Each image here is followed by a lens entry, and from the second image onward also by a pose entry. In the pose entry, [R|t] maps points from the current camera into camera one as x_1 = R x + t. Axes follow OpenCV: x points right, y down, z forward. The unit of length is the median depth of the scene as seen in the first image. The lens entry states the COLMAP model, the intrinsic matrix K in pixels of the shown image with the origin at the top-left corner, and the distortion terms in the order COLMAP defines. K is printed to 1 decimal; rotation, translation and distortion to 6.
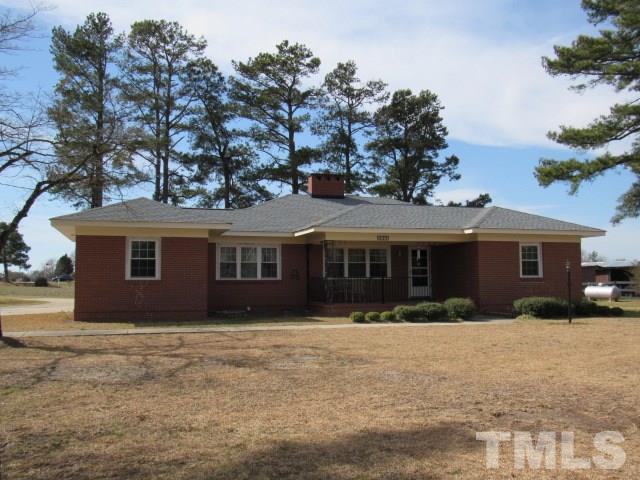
lens RADIAL K [[601.9, 0, 318.5], [0, 601.9, 241.2], [0, 0, 1]] dist [-0.011650, 0.000000]
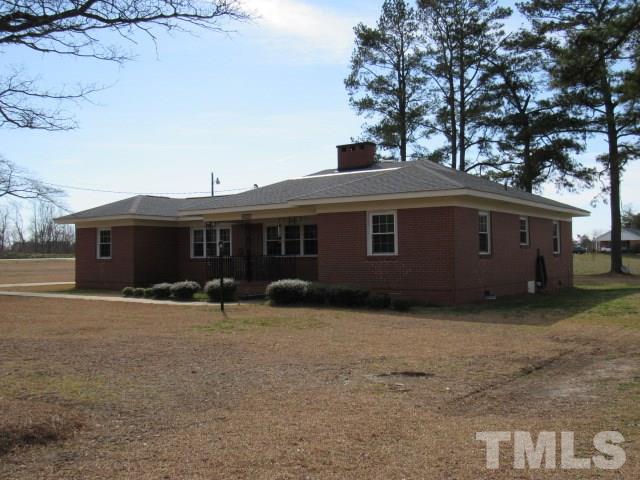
lens RADIAL K [[601.9, 0, 316.9], [0, 601.9, 237.6], [0, 0, 1]] dist [-0.011650, 0.000000]
pose [[0.621922, -0.025528, -0.782663, 0.404992], [0.056946, 0.998297, 0.012689, 0.010095], [0.781006, -0.052461, 0.622316, 0.198236]]
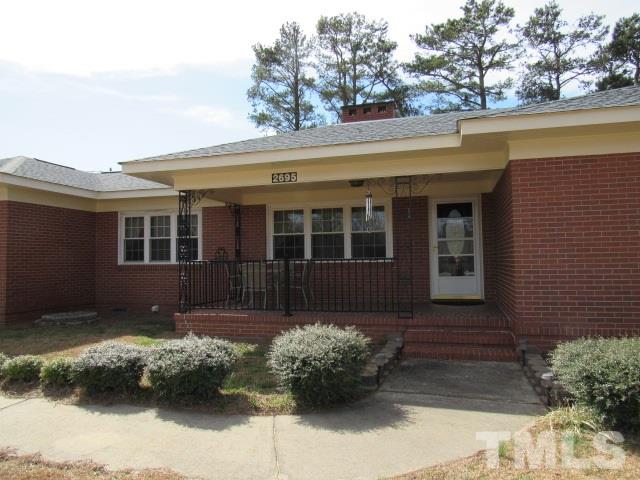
lens RADIAL K [[463.9, 0, 323.5], [0, 463.9, 227.1], [0, 0, 1]] dist [-0.019833, 0.002797]
pose [[0.832203, -0.044082, -0.552715, 0.139801], [0.041253, 0.998994, -0.017562, 0.017617], [0.552934, -0.008186, 0.833185, 0.301845]]
